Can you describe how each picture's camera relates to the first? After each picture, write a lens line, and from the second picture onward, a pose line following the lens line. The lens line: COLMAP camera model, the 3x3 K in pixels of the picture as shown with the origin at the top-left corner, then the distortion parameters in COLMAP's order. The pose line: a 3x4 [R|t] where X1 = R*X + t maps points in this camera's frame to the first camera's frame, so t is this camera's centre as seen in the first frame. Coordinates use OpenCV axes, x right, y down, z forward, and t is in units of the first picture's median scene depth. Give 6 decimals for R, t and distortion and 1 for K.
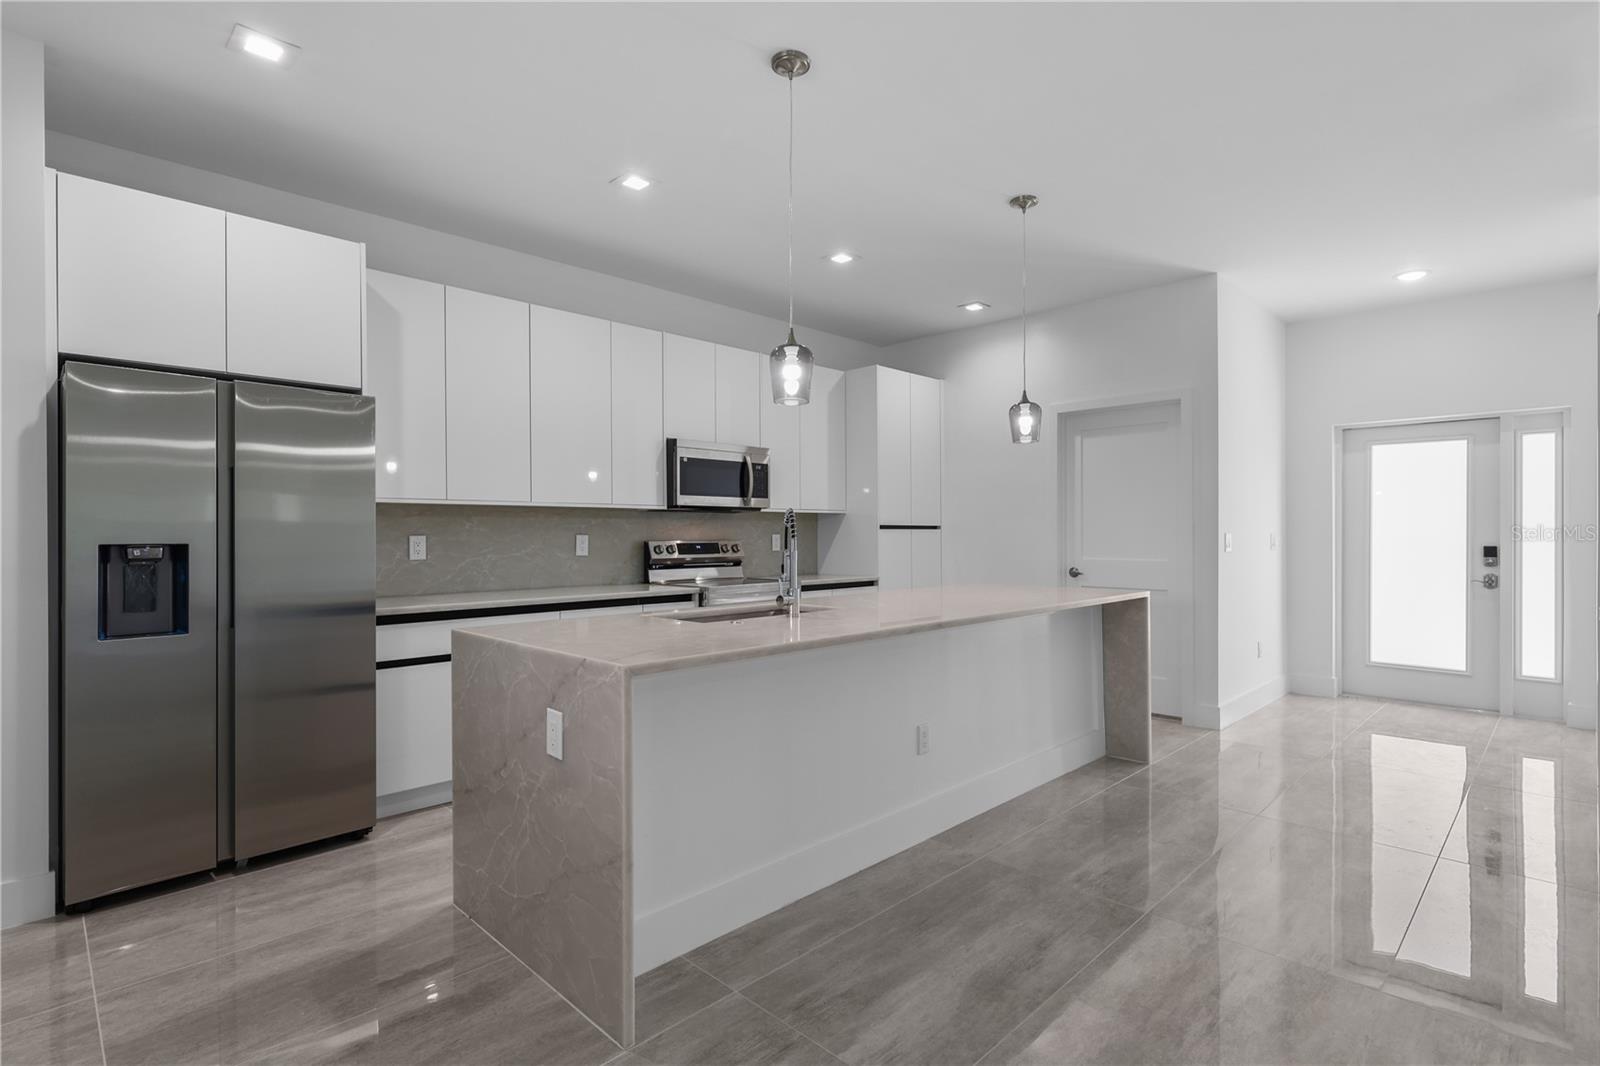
lens RADIAL K [[776.8, 0, 800.8], [0, 776.8, 534.2], [0, 0, 1]] dist [0.004054, -0.000169]
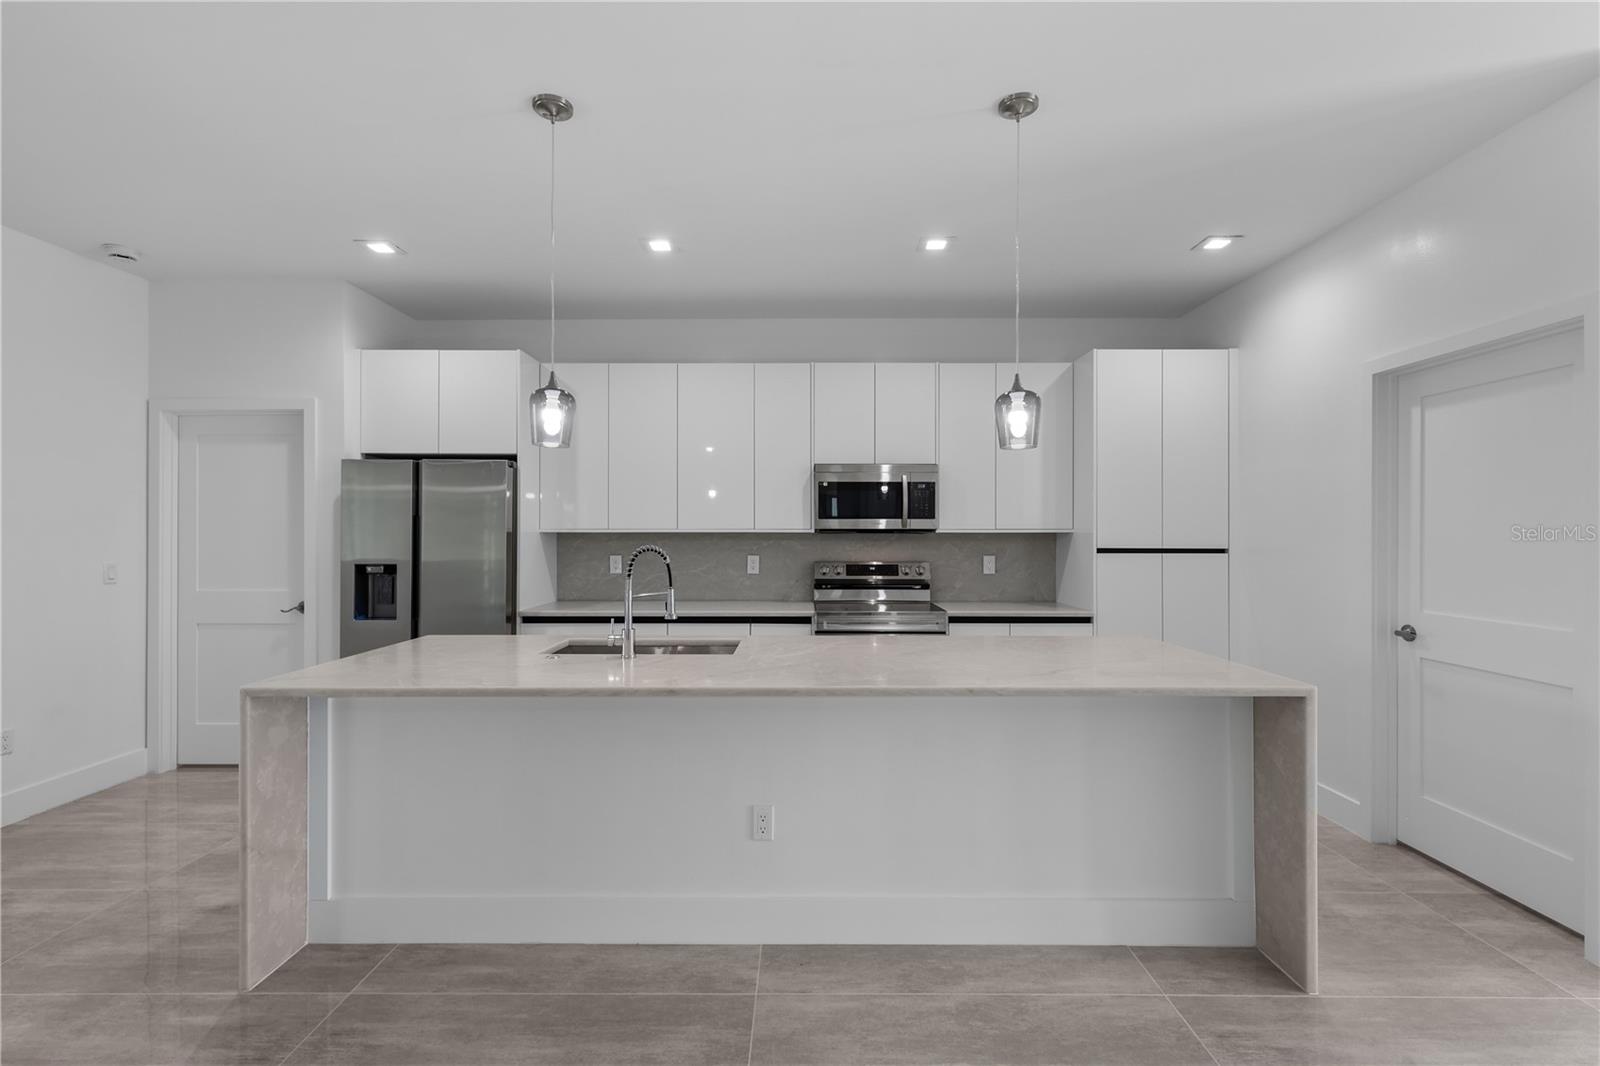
lens RADIAL K [[693.3, 0, 802.1], [0, 693.3, 534.9], [0, 0, 1]] dist [0.002314, 0.001111]
pose [[0.705028, 0.005864, -0.709155, 0.485232], [-0.003630, 0.999983, 0.004659, -0.033973], [0.709170, -0.000710, 0.705037, 0.342052]]
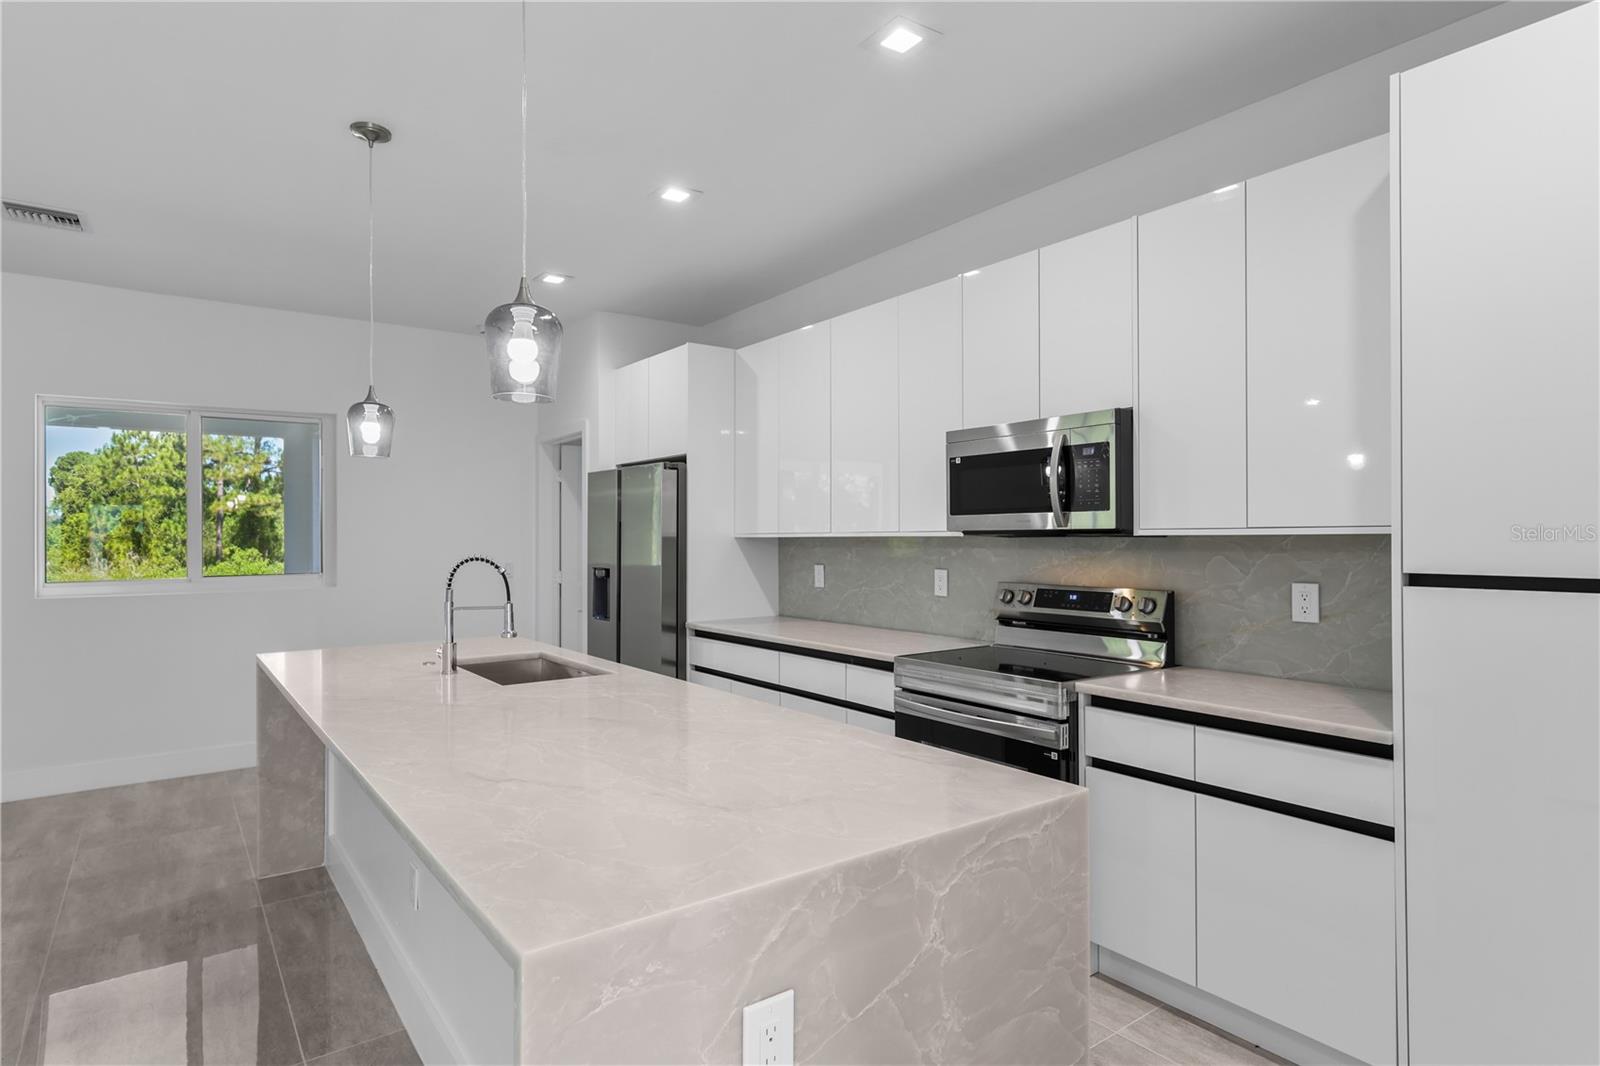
lens RADIAL K [[856.2, 0, 799.4], [0, 856.2, 531.8], [0, 0, 1]] dist [0.006526, -0.000539]
pose [[-0.147121, -0.001882, -0.989117, 0.593306], [0.005847, 0.999979, -0.002773, -0.035664], [0.989101, -0.006192, -0.147107, 0.991496]]
